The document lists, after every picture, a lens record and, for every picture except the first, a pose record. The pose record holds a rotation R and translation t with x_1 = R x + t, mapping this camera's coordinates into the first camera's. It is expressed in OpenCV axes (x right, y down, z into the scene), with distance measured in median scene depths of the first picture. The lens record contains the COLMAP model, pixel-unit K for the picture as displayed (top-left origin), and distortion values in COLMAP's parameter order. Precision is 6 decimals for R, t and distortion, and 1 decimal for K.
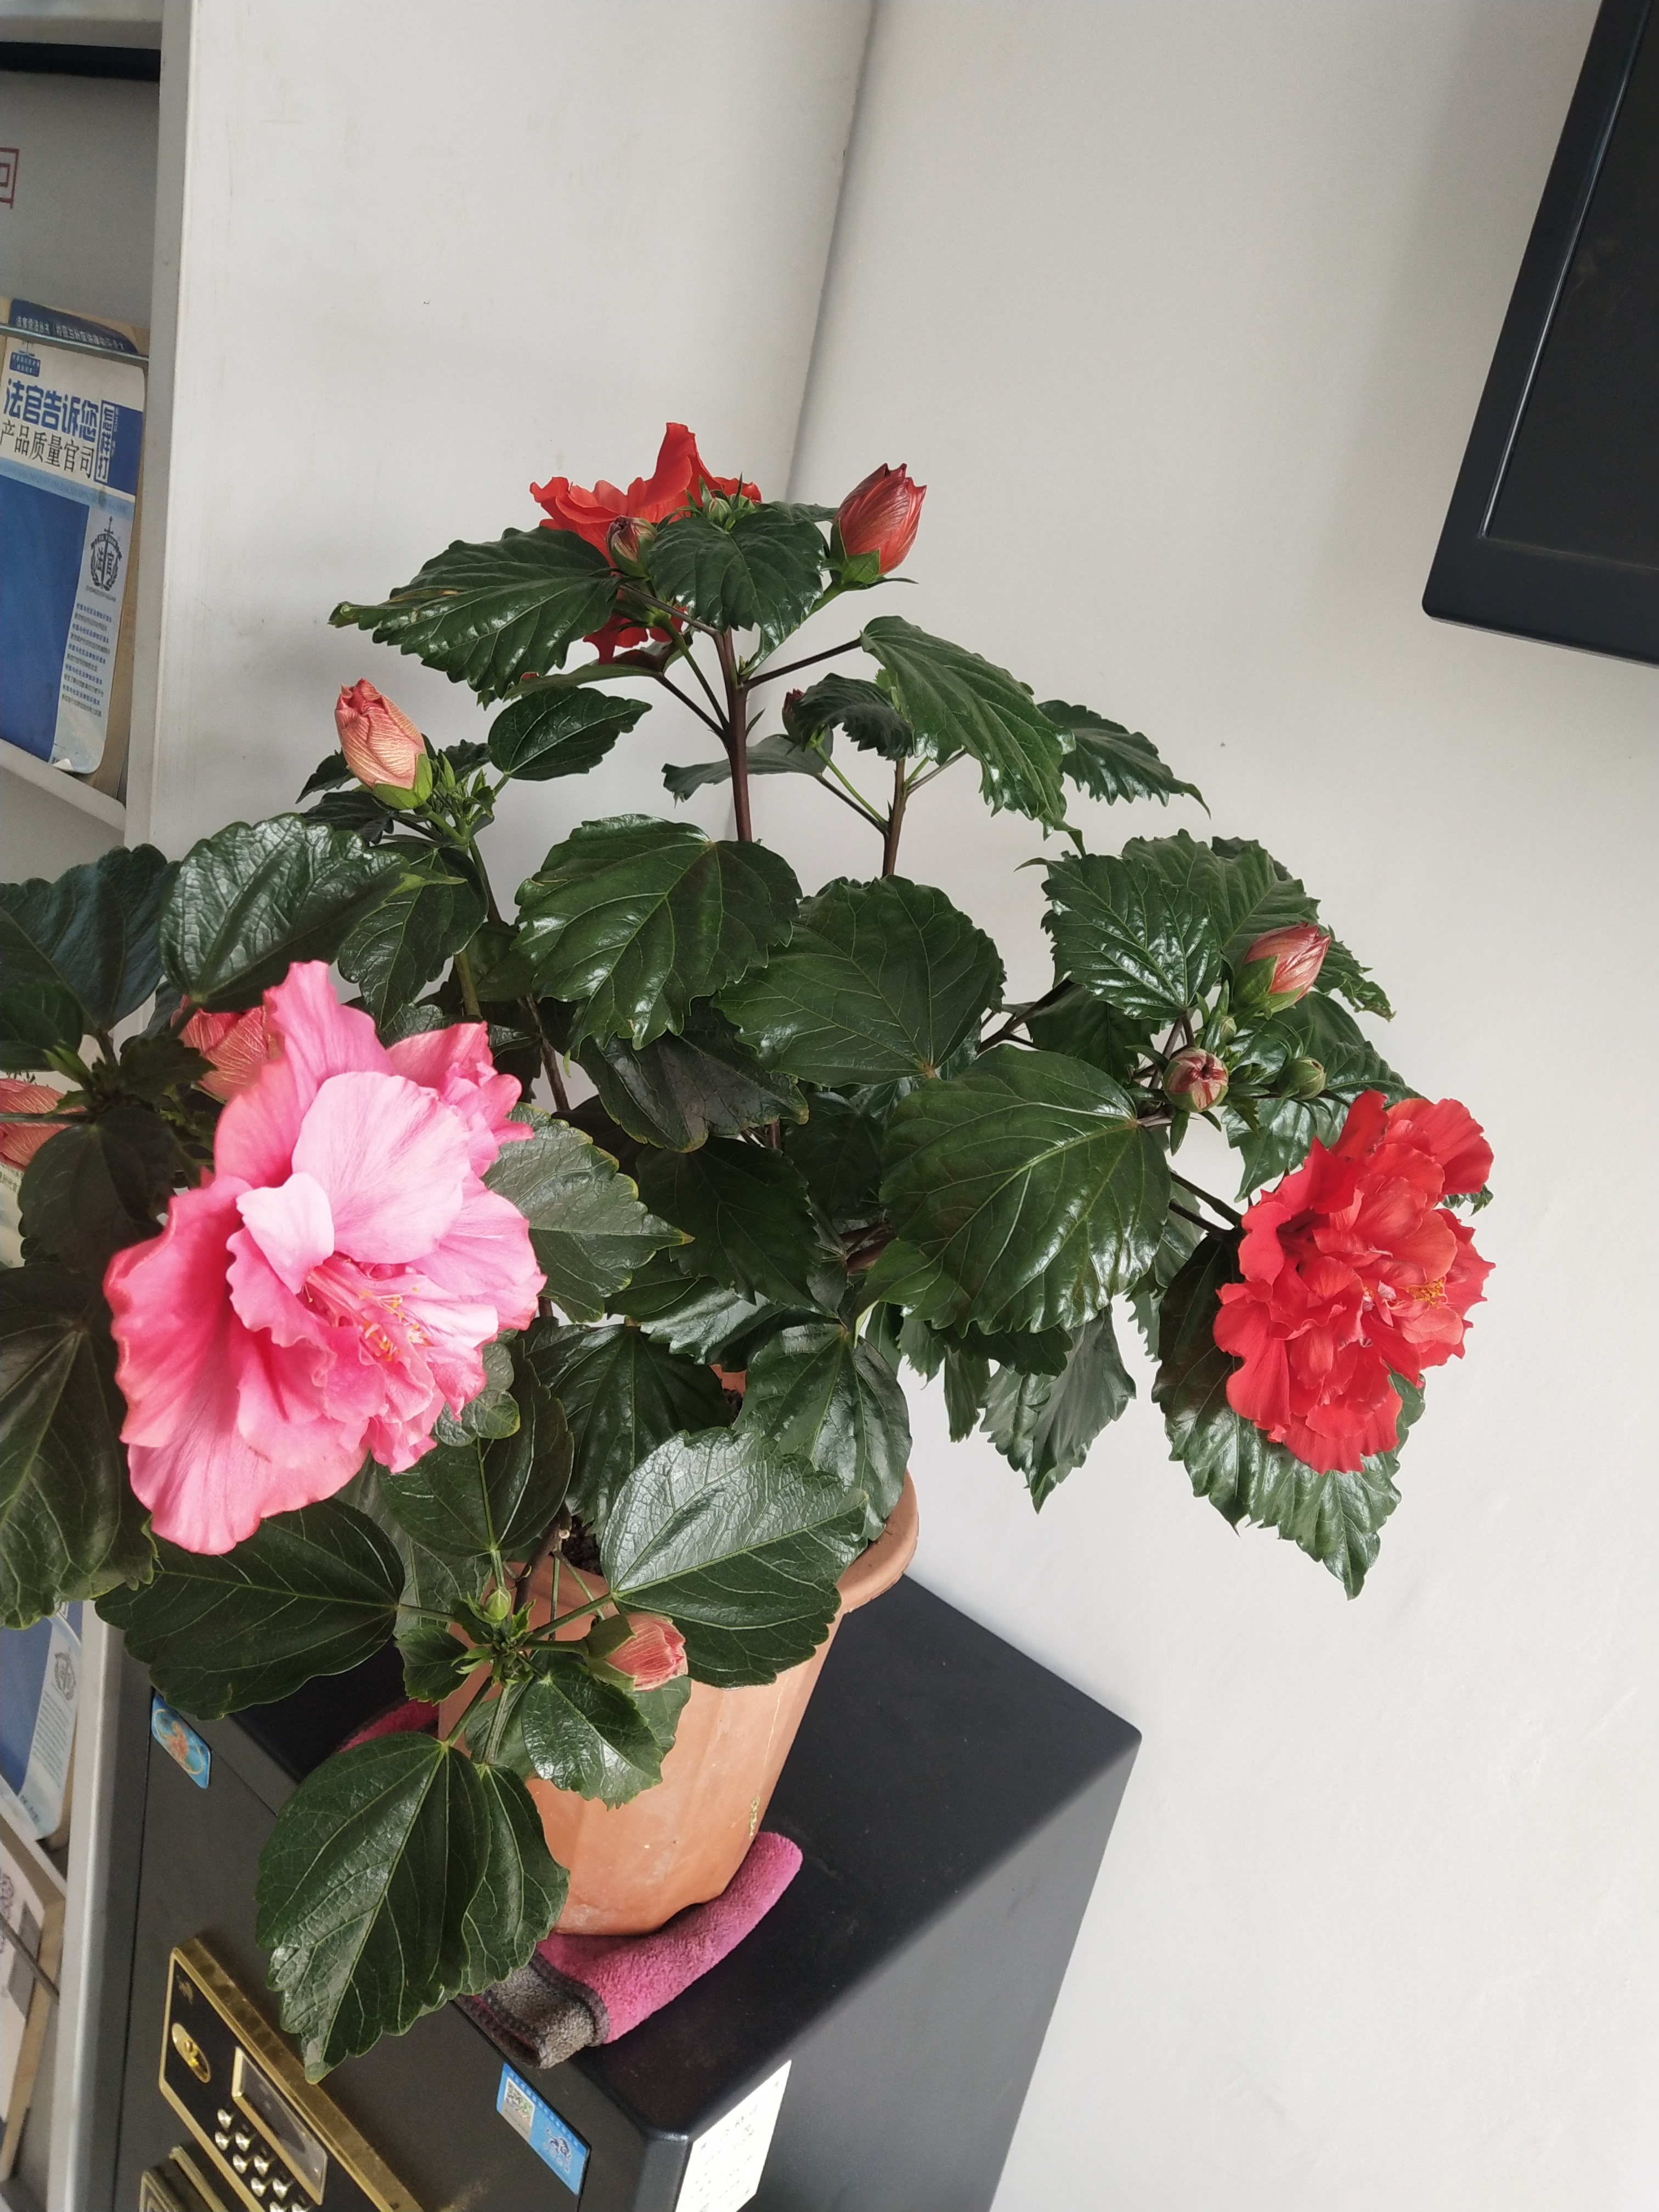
lens RADIAL K [[1740.3, 0, 813.4], [0, 1740.3, 1116.0], [0, 0, 1]] dist [-0.043558, 0.088522]
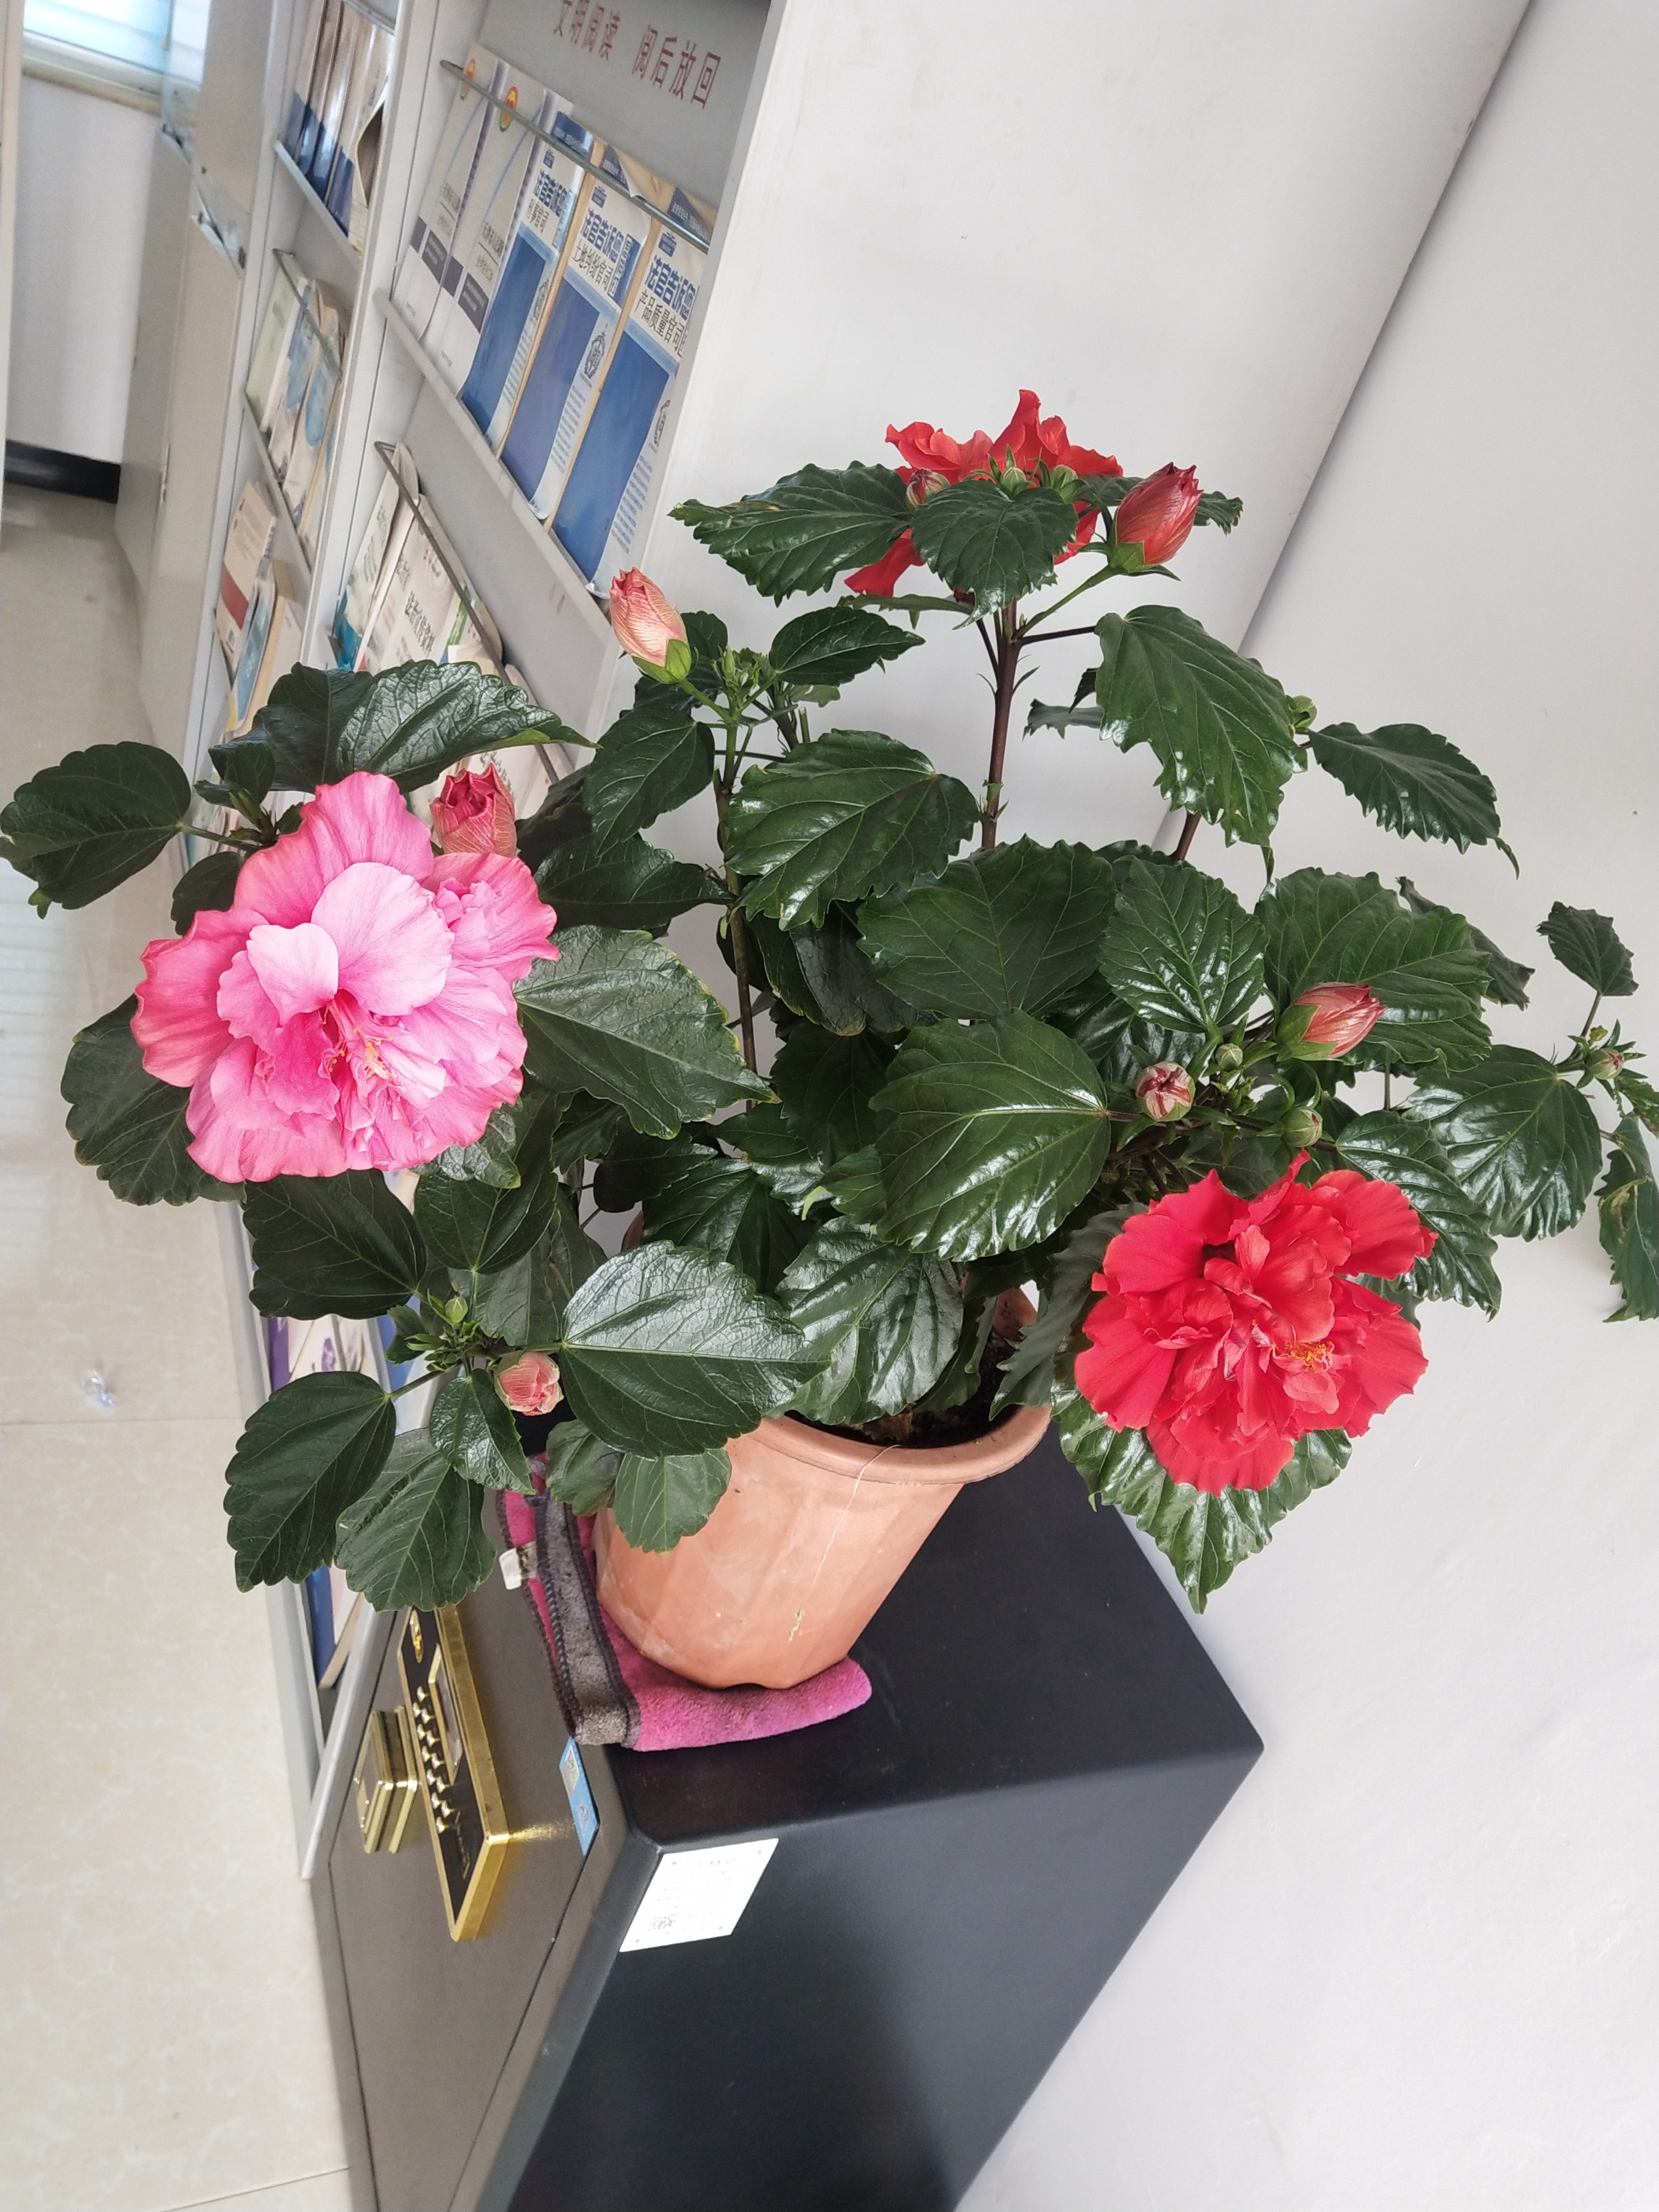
lens RADIAL K [[1740.3, 0, 813.4], [0, 1740.3, 1116.0], [0, 0, 1]] dist [-0.043558, 0.088522]
pose [[0.879654, 0.308826, -0.361712, 0.340388], [-0.287149, 0.951111, 0.113727, -0.052990], [0.379150, 0.003825, 0.925327, -0.055389]]
